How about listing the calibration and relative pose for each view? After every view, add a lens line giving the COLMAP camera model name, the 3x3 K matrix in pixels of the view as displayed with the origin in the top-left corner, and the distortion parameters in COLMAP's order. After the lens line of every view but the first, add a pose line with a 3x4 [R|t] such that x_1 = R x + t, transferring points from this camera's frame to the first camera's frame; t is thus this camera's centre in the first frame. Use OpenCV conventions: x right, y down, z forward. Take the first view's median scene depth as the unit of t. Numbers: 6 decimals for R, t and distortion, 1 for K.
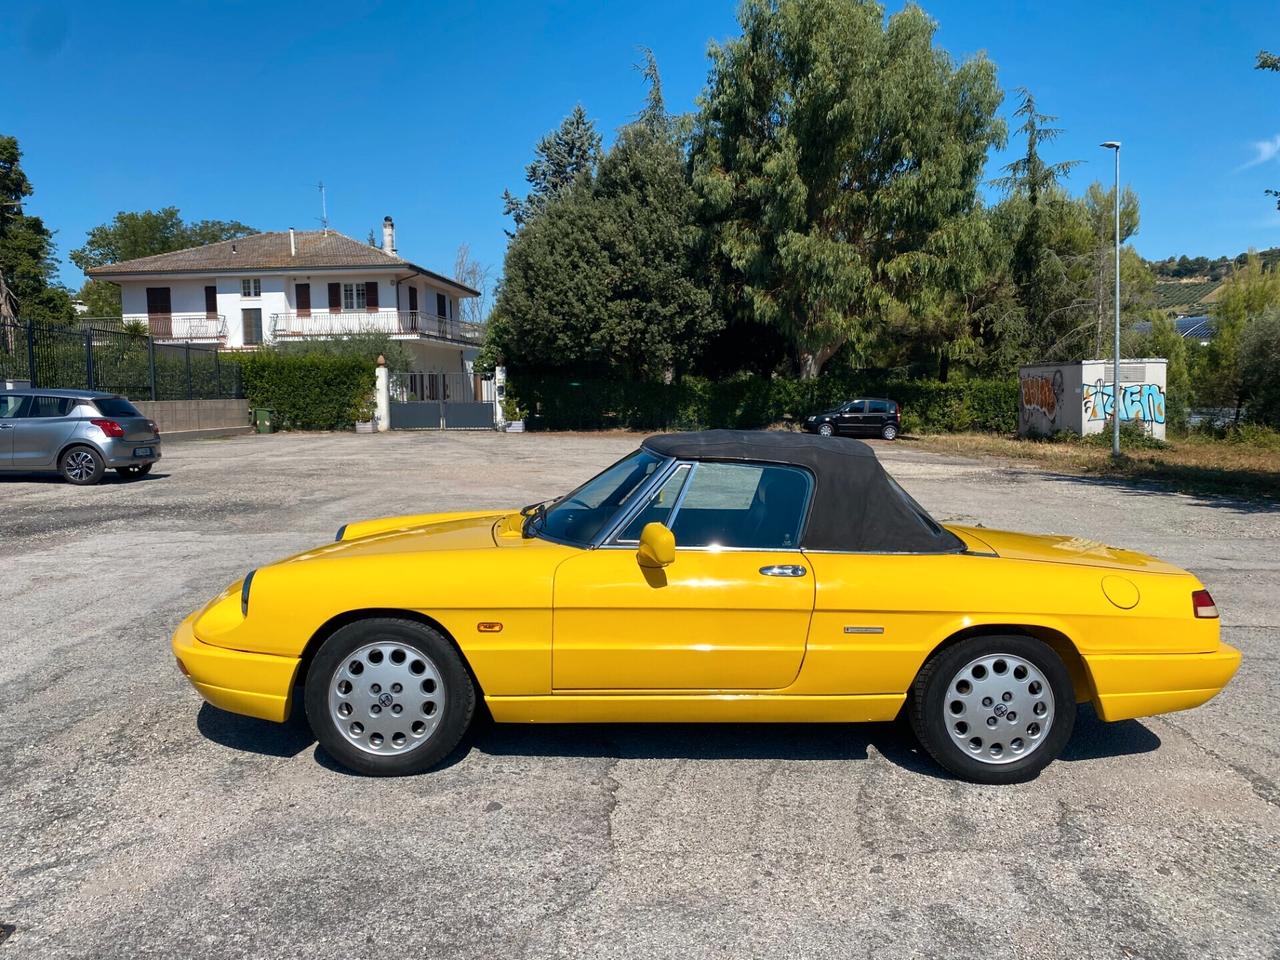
lens RADIAL K [[982.6, 0, 643.9], [0, 982.6, 465.3], [0, 0, 1]] dist [0.007463, -0.005585]
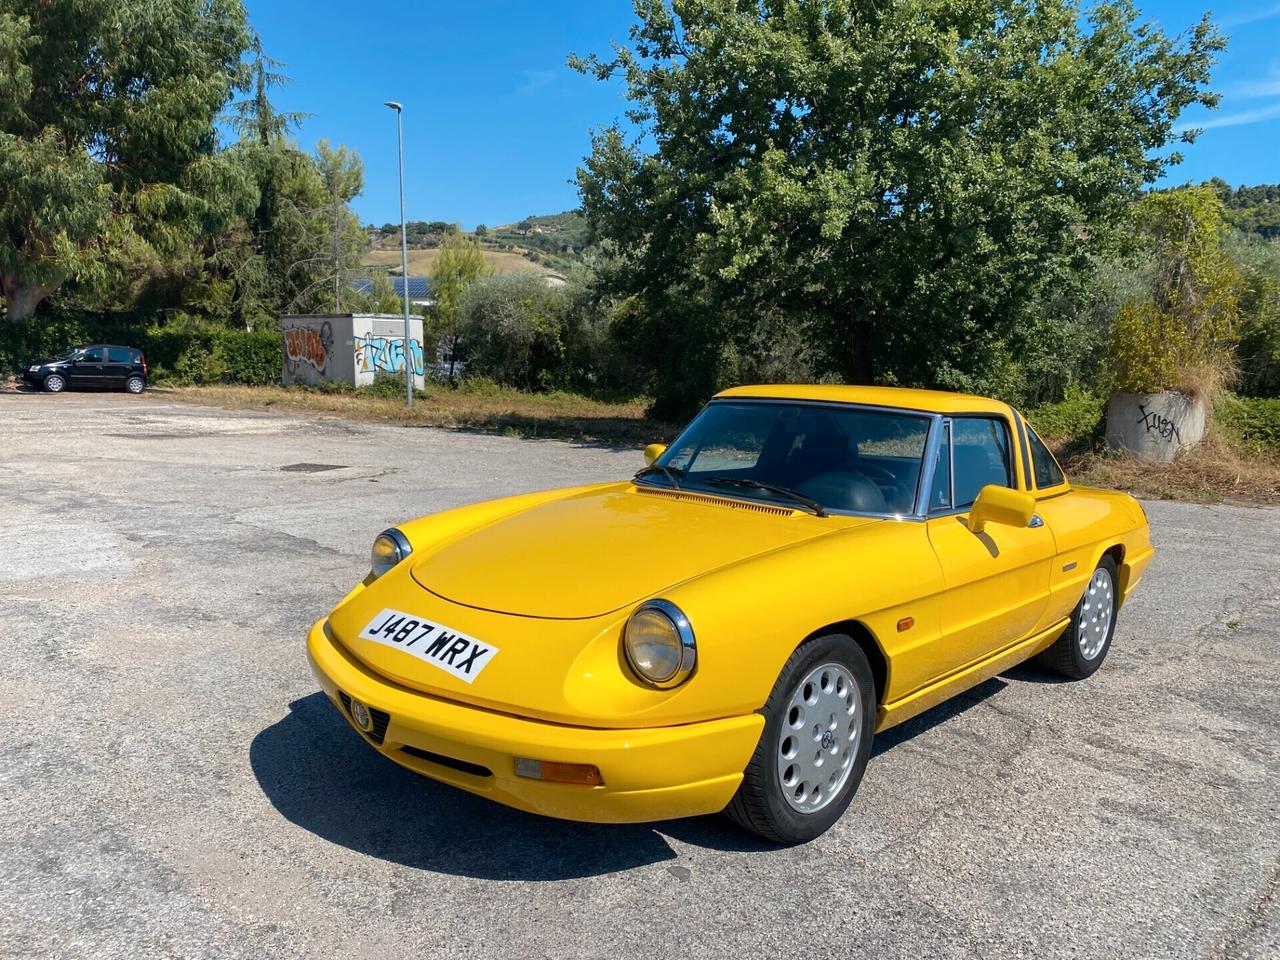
lens RADIAL K [[982.6, 0, 642.7], [0, 982.6, 469.7], [0, 0, 1]] dist [0.007463, -0.005585]
pose [[0.697115, -0.066236, 0.713893, -0.086114], [0.028511, 0.997497, 0.064708, -0.001689], [-0.716392, -0.024755, 0.697258, 0.061768]]
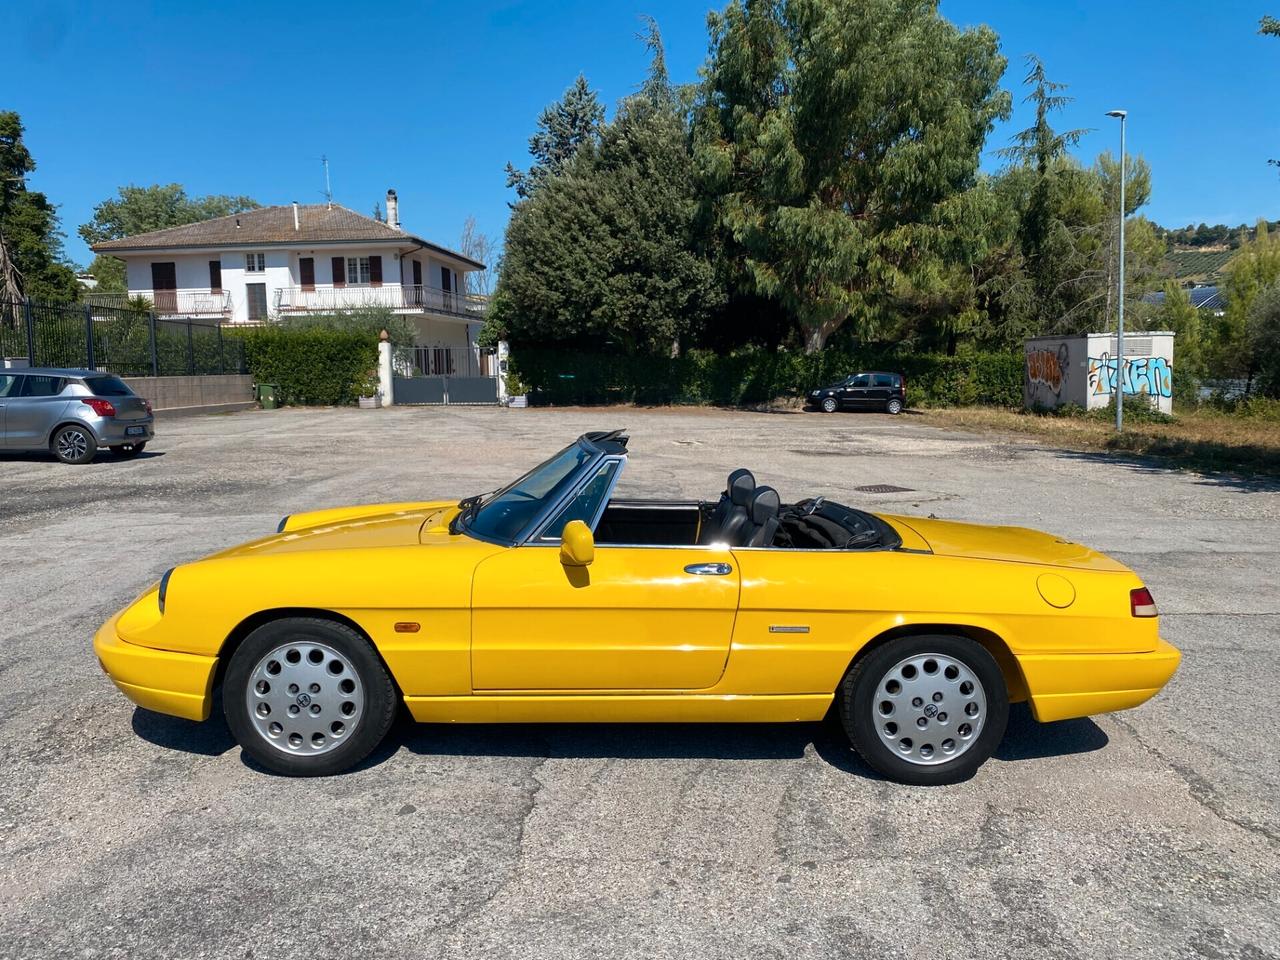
lens RADIAL K [[982.6, 0, 642.1], [0, 982.6, 462.3], [0, 0, 1]] dist [0.007463, -0.005585]
pose [[0.999897, -0.001735, -0.014252, 0.012077], [0.002094, 0.999679, 0.025247, -0.003216], [0.014204, -0.025274, 0.999580, 0.003038]]
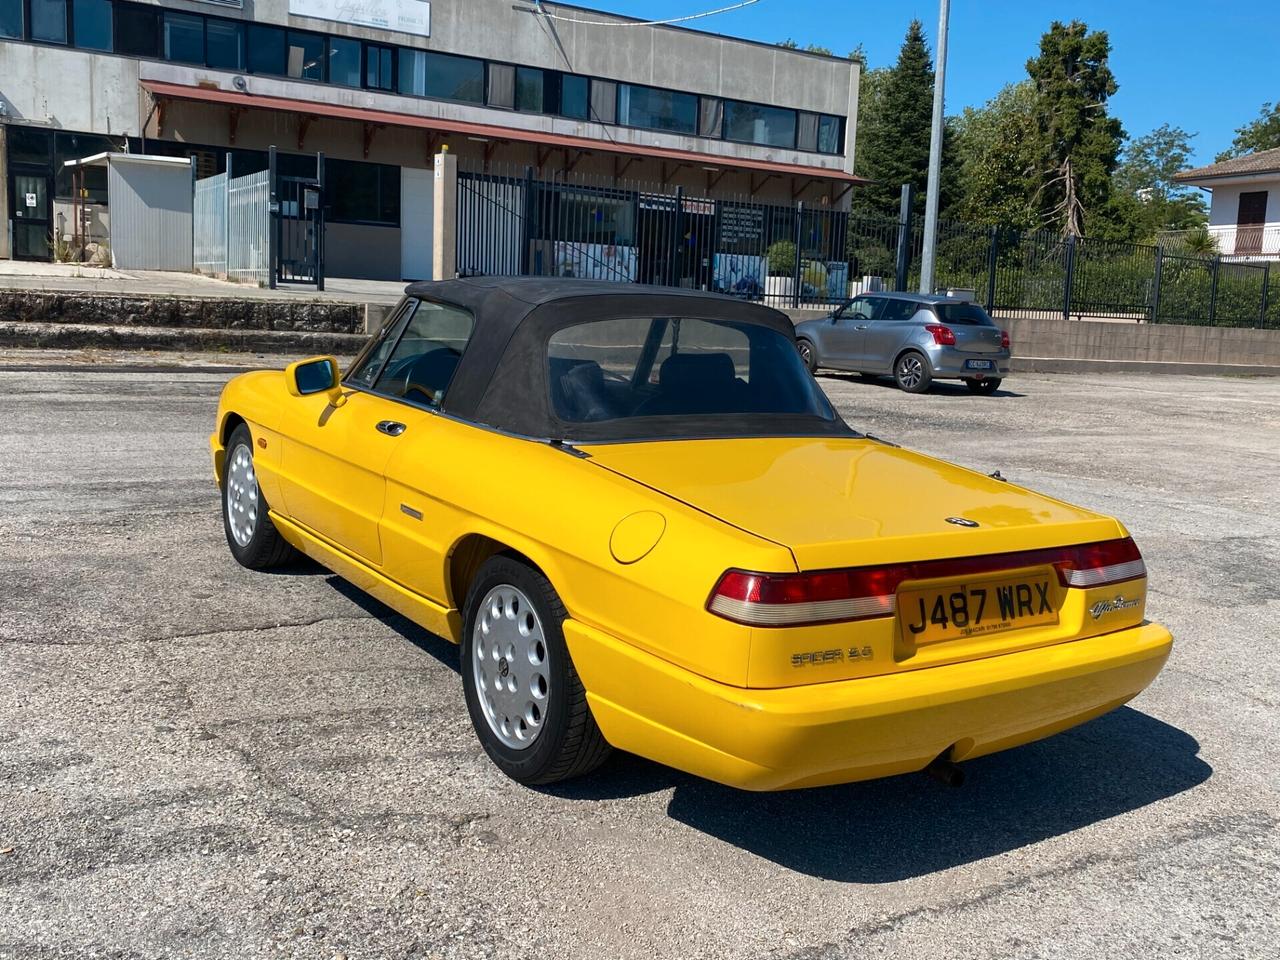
lens RADIAL K [[1202.6, 0, 645.7], [0, 1202.6, 453.1], [0, 0, 1]] dist [0.011309, 0.000000]
pose [[0.534843, 0.135339, -0.834042, 0.157570], [-0.112968, 0.989680, 0.088152, 0.002892], [0.837365, 0.047073, 0.544613, 0.078136]]
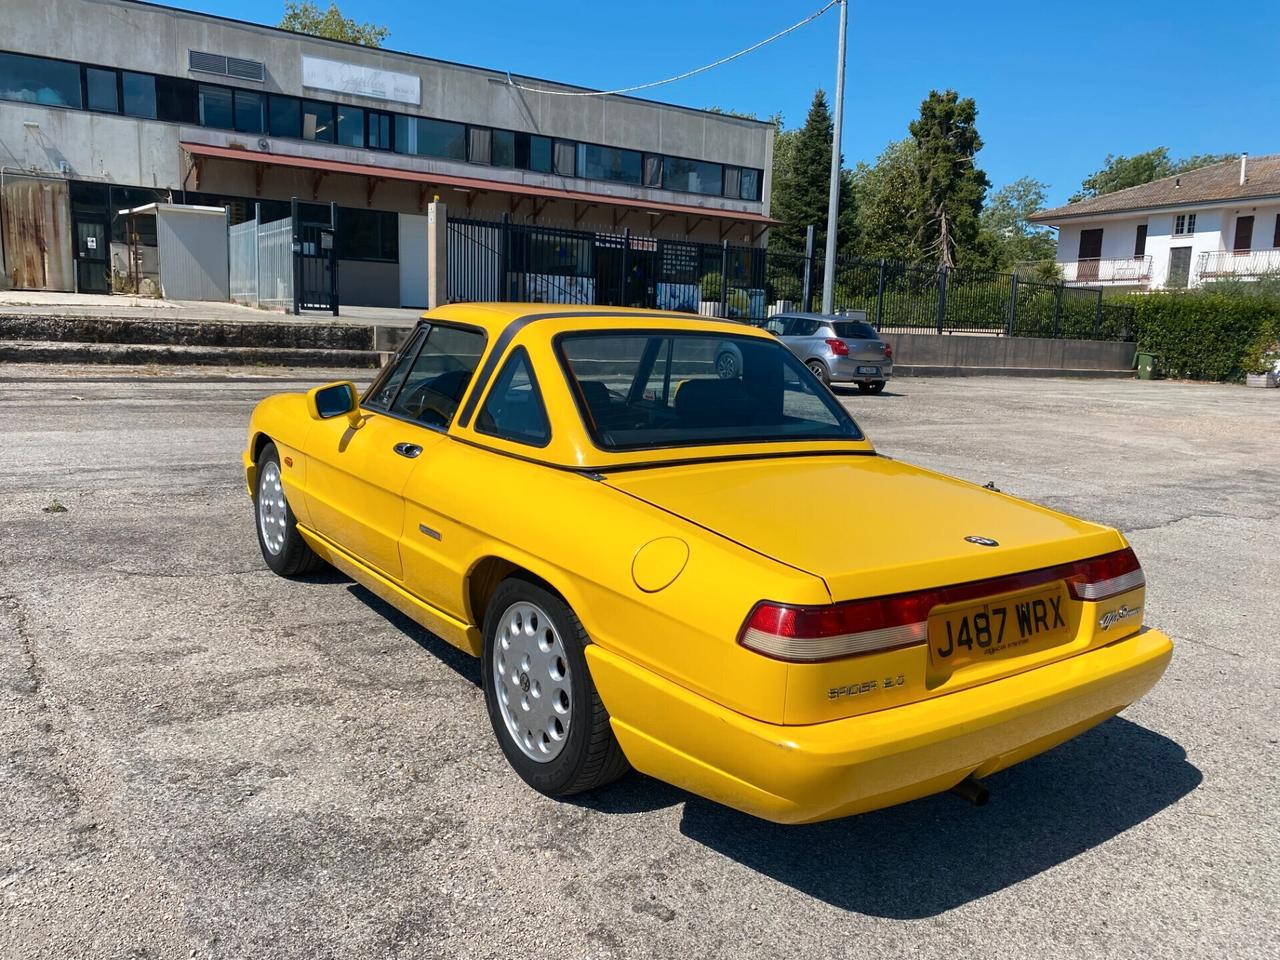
lens RADIAL K [[982.6, 0, 634.2], [0, 982.6, 482.6], [0, 0, 1]] dist [0.007463, -0.005585]
pose [[0.562376, 0.156943, -0.811851, 0.162648], [-0.102627, 0.987479, 0.119804, 0.003479], [0.820488, 0.015943, 0.571441, 0.075037]]
